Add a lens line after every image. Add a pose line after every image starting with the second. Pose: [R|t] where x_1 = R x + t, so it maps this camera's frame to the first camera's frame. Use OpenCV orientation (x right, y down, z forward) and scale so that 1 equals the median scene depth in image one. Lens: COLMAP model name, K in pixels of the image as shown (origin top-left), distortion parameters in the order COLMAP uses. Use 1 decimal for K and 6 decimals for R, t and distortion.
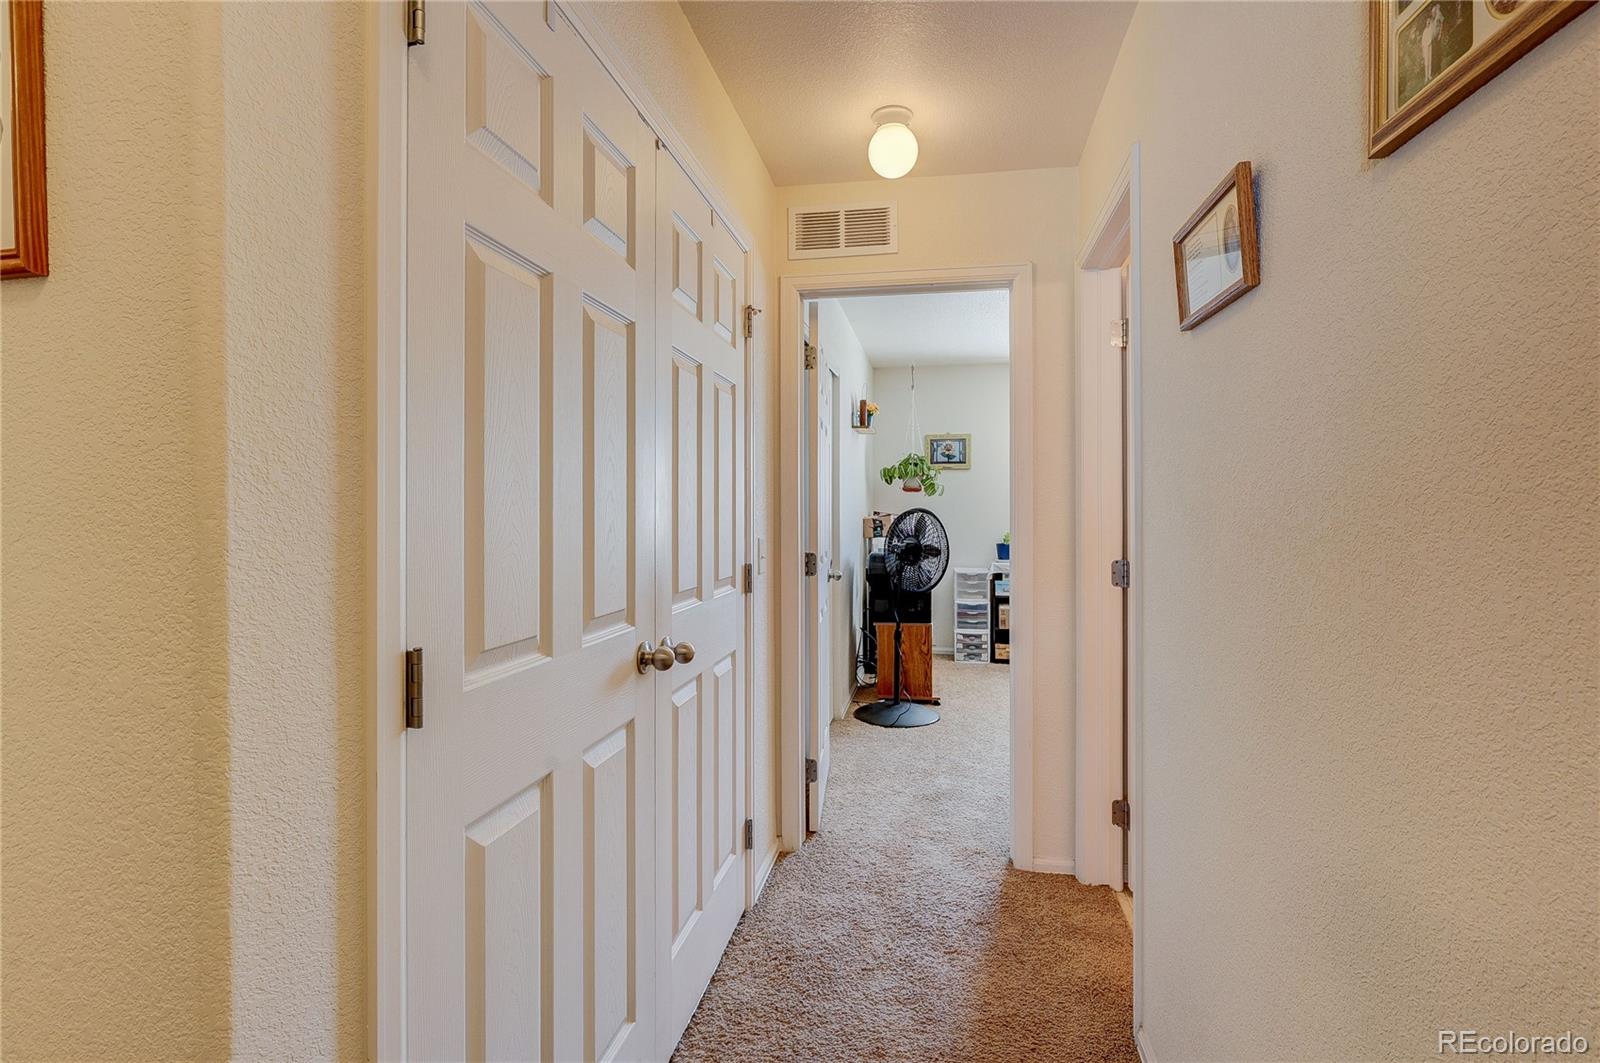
lens RADIAL K [[756.5, 0, 800.8], [0, 756.5, 523.5], [0, 0, 1]] dist [-0.003873, 0.000052]
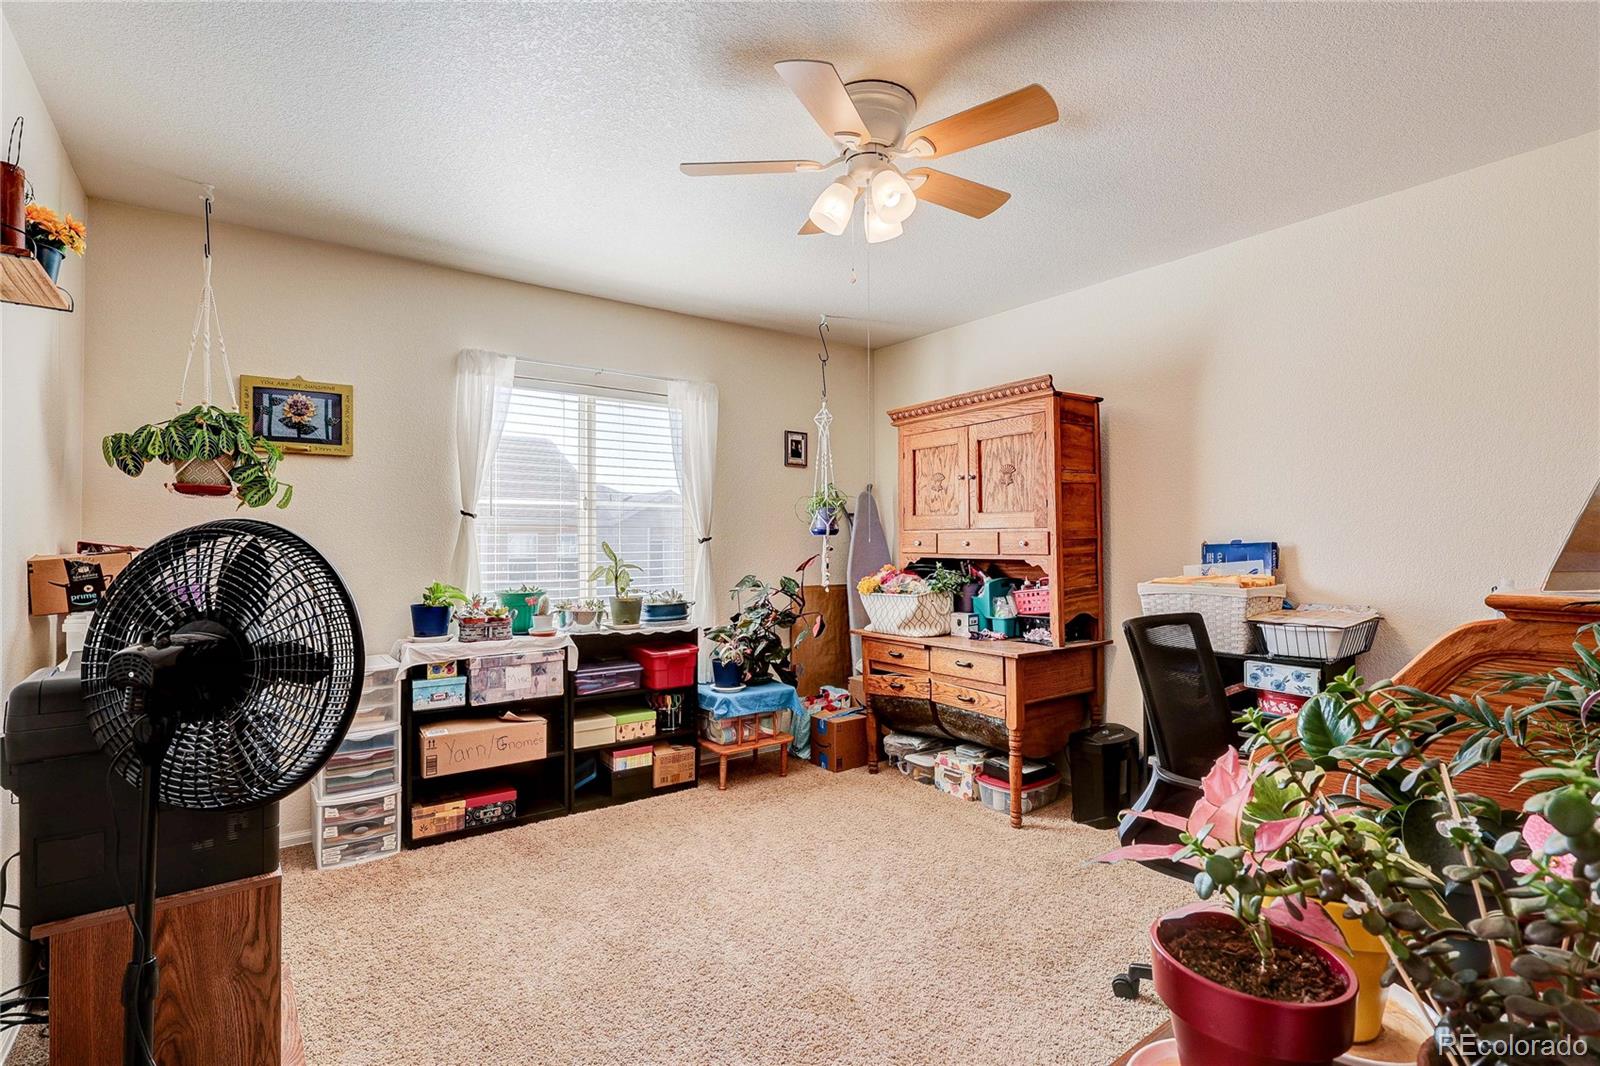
lens RADIAL K [[756.5, 0, 801.8], [0, 756.5, 530.9], [0, 0, 1]] dist [-0.003873, 0.000052]
pose [[0.680536, 0.011156, 0.732630, 0.066534], [0.019384, 0.999260, -0.033222, -0.001523], [-0.732458, 0.036810, 0.679816, 0.471780]]
